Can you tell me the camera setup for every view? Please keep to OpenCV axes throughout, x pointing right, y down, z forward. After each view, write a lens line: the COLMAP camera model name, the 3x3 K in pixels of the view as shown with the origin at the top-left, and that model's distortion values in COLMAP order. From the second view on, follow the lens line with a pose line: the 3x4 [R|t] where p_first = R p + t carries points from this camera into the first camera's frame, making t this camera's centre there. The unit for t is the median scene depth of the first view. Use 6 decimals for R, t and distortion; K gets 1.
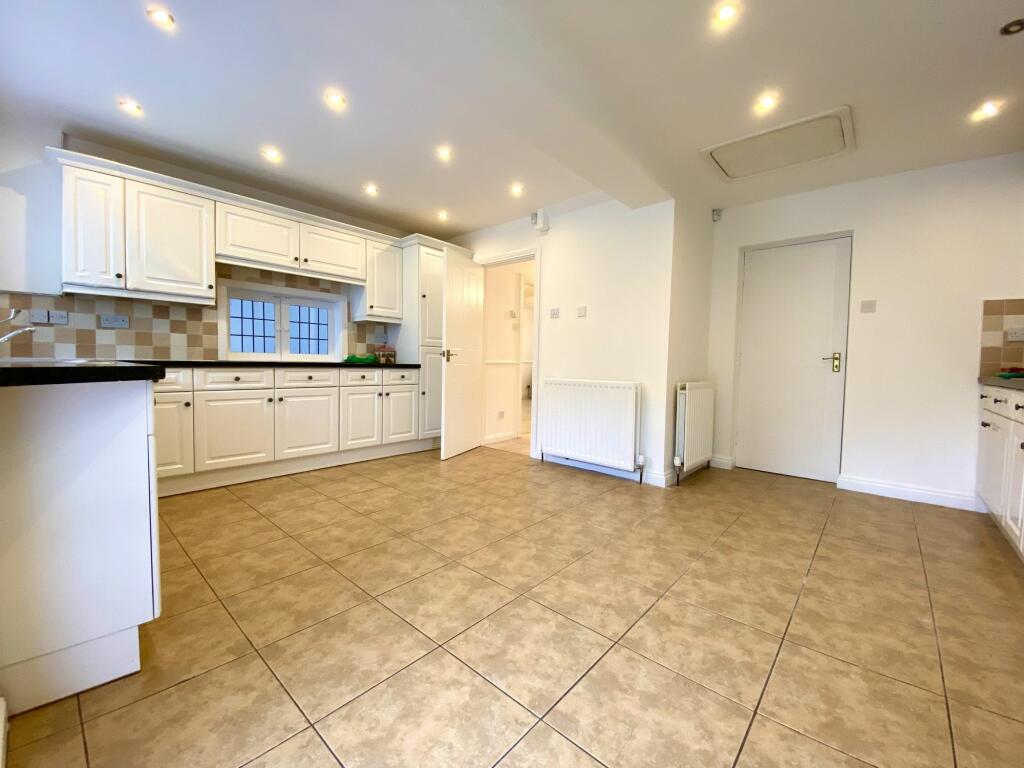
lens RADIAL K [[409.9, 0, 512.0], [0, 409.9, 384.0], [0, 0, 1]] dist [0.021069, -0.016256]
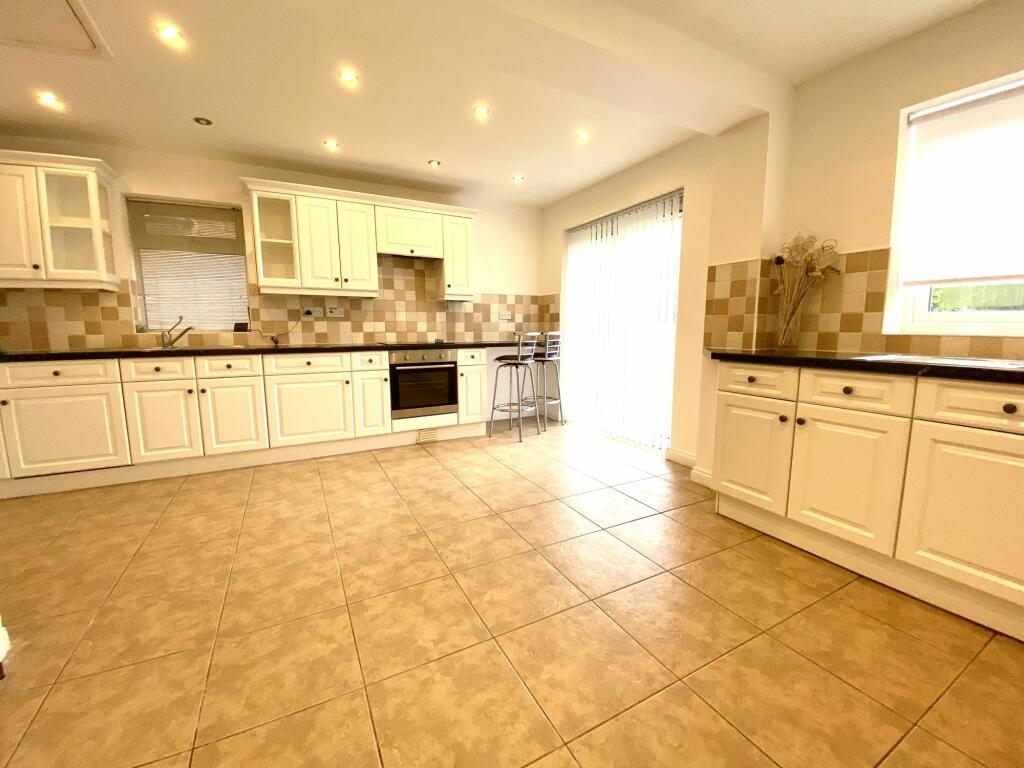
lens RADIAL K [[418.9, 0, 512.0], [0, 418.9, 384.0], [0, 0, 1]] dist [0.008358, -0.017805]
pose [[-0.938640, -0.059972, 0.339643, -0.298481], [0.003725, 0.982946, 0.183858, -0.112672], [-0.344877, 0.173842, -0.922409, 1.377766]]
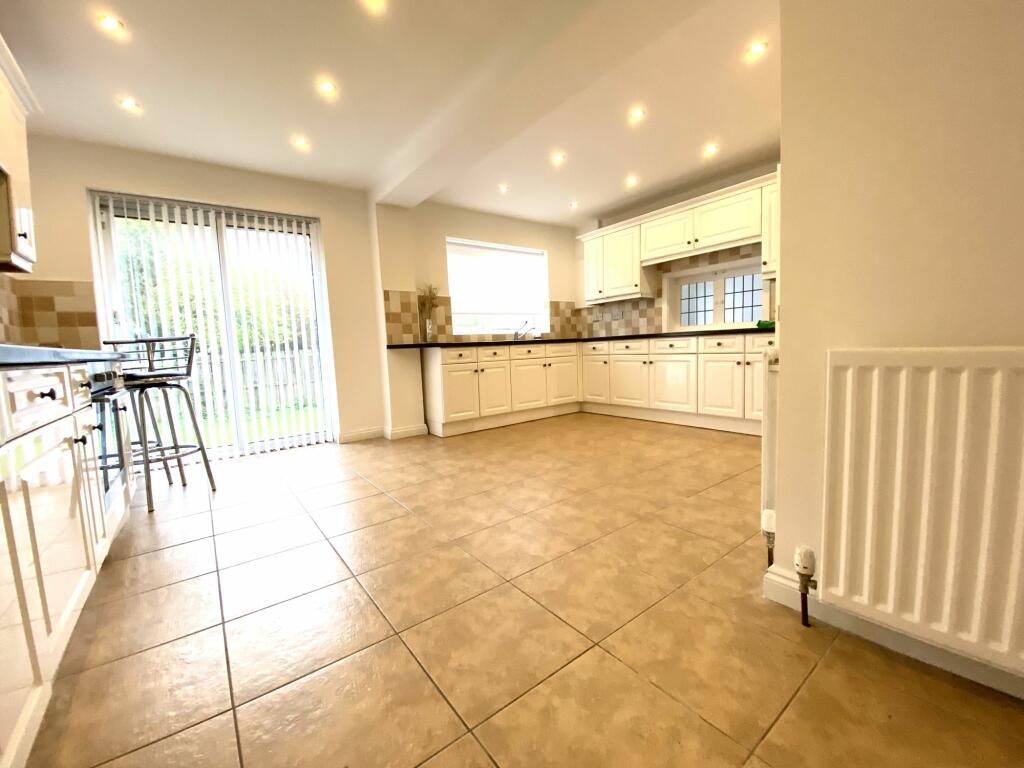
lens RADIAL K [[409.9, 0, 512.0], [0, 409.9, 384.0], [0, 0, 1]] dist [0.021069, -0.016256]
pose [[-0.186603, 0.080097, -0.979165, 0.971912], [-0.010503, 0.996451, 0.083513, 0.001248], [0.982379, 0.025868, -0.185099, 0.973242]]
